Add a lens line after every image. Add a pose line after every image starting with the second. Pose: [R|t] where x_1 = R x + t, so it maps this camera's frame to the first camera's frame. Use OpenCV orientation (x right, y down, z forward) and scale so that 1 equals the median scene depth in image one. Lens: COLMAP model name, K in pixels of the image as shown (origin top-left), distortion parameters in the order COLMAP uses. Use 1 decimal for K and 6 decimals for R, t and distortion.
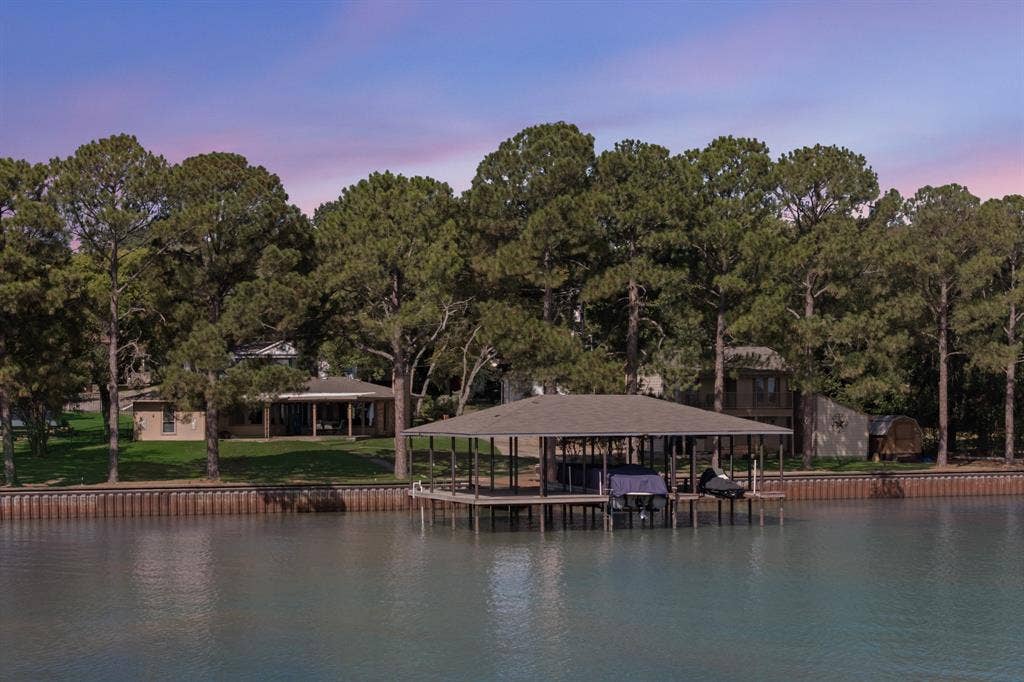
lens RADIAL K [[2109.0, 0, 511.3], [0, 2109.0, 339.9], [0, 0, 1]] dist [0.026329, 0.000000]
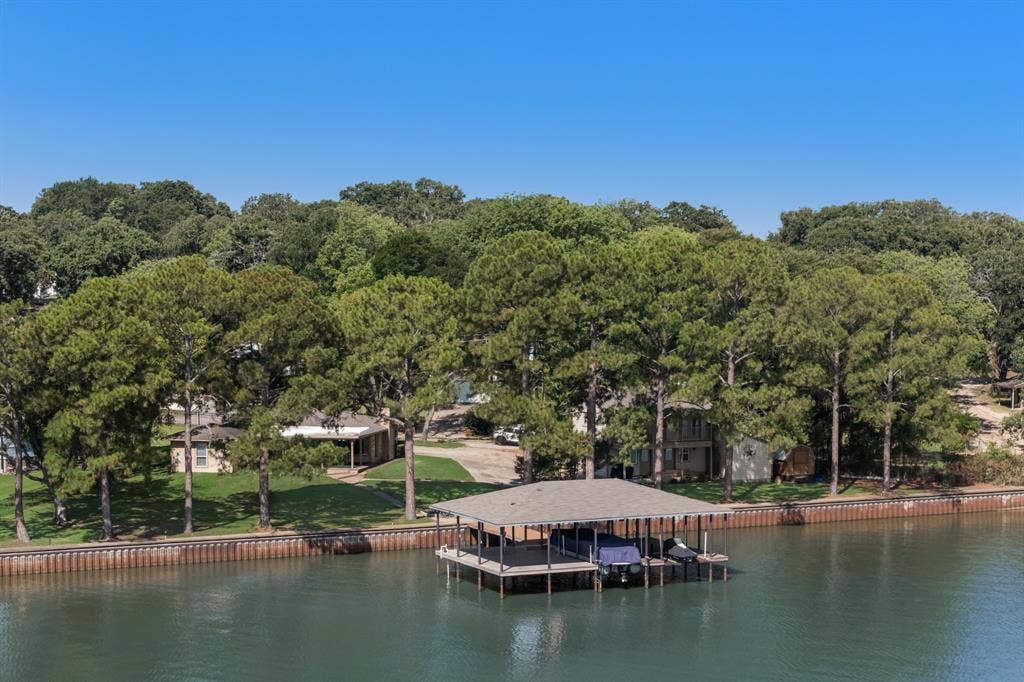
lens RADIAL K [[2109.0, 0, 512.6], [0, 2109.0, 341.6], [0, 0, 1]] dist [0.026329, 0.000000]
pose [[0.997349, -0.001213, 0.072753, -0.081888], [-0.003521, 0.997885, 0.064906, -0.120058], [-0.072678, -0.064990, 0.995236, -0.238952]]
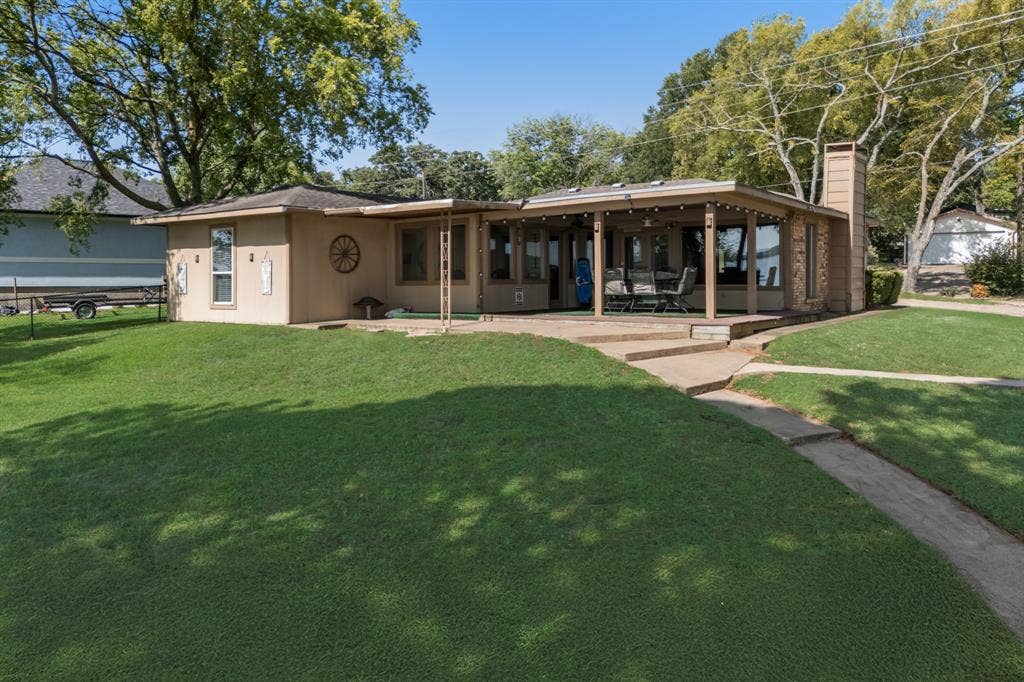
lens RADIAL K [[771.5, 0, 512.1], [0, 771.5, 339.7], [0, 0, 1]] dist [0.006462, 0.004239]
pose [[0.942497, 0.024318, -0.333330, -0.075011], [0.011144, 0.994508, 0.104064, 0.041605], [0.334030, -0.101795, 0.937050, 1.003865]]
